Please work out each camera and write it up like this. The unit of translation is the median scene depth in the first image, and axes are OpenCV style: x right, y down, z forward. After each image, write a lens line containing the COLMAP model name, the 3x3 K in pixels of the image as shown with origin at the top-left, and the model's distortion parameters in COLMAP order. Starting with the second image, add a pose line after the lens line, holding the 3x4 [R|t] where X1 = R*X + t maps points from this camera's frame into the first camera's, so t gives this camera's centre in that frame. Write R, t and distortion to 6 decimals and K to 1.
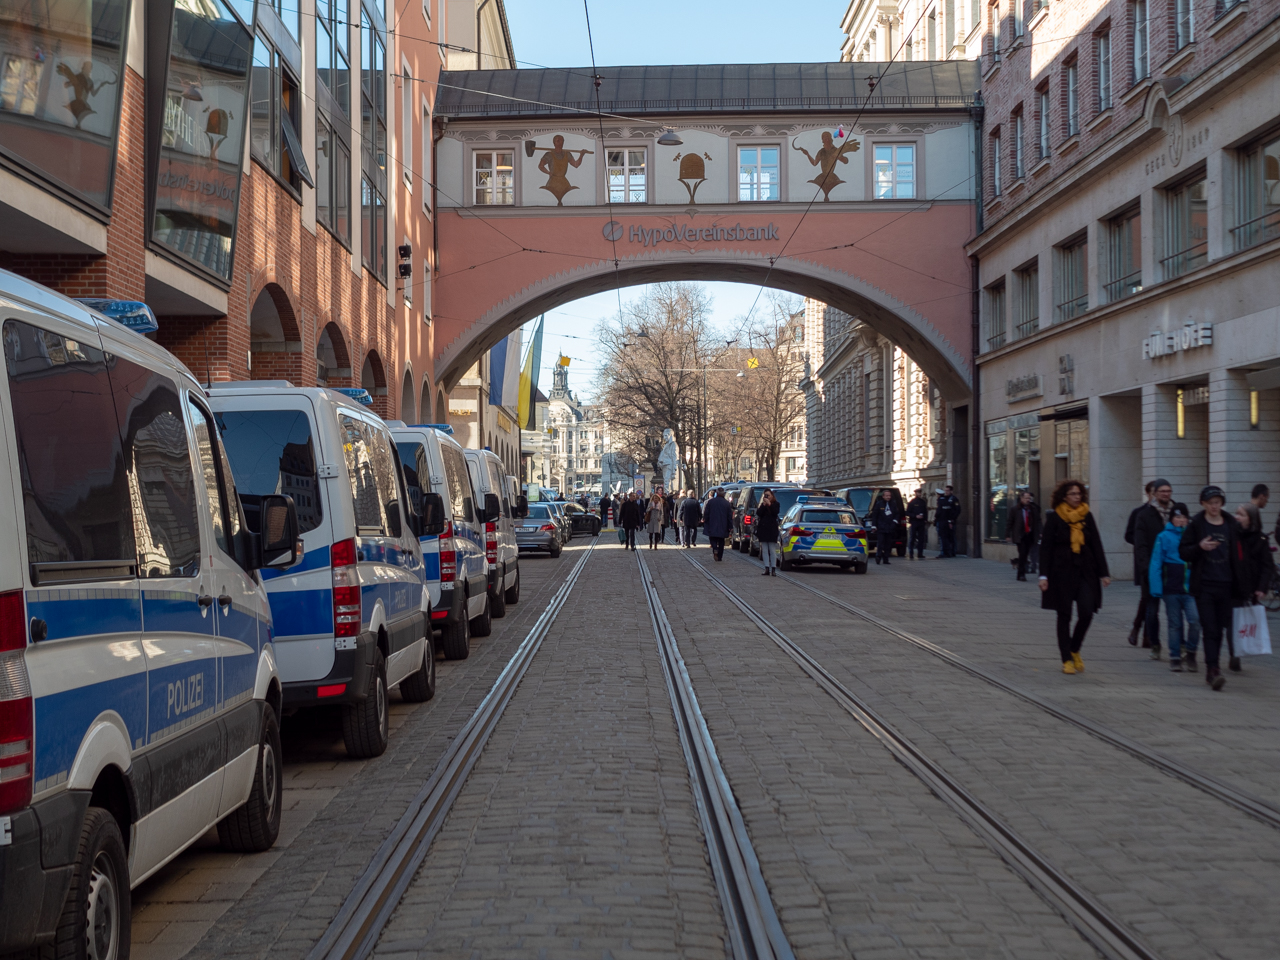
lens RADIAL K [[1870.8, 0, 642.7], [0, 1870.8, 484.2], [0, 0, 1]] dist [-0.052545, 0.000000]
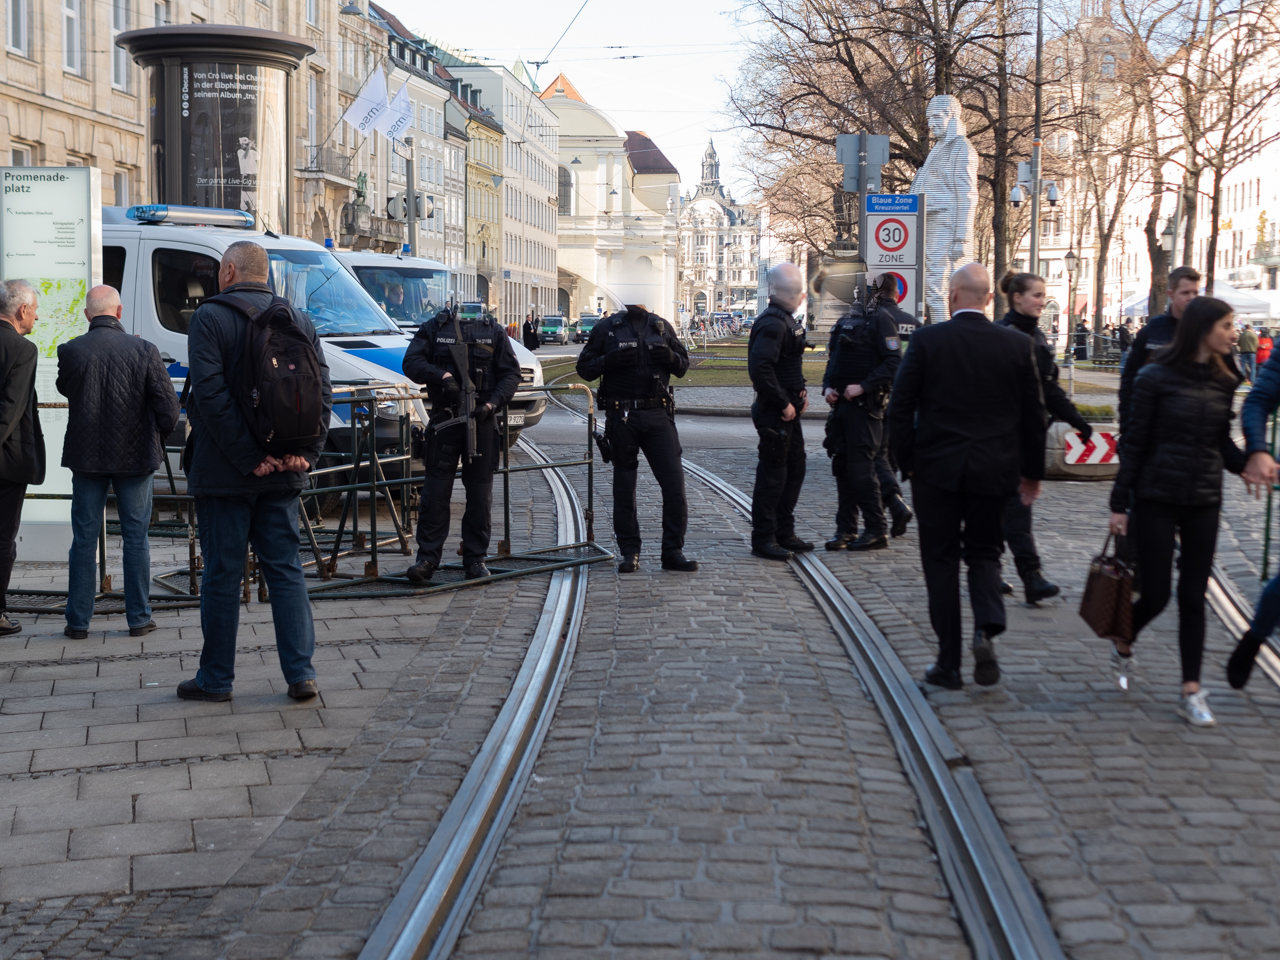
lens RADIAL K [[1870.8, 0, 637.1], [0, 1870.8, 480.0], [0, 0, 1]] dist [-0.052545, 0.000000]
pose [[0.996032, 0.025135, -0.085373, -0.002466], [-0.016957, 0.995314, 0.095200, 0.001117], [0.087366, -0.093374, 0.991791, 0.166256]]
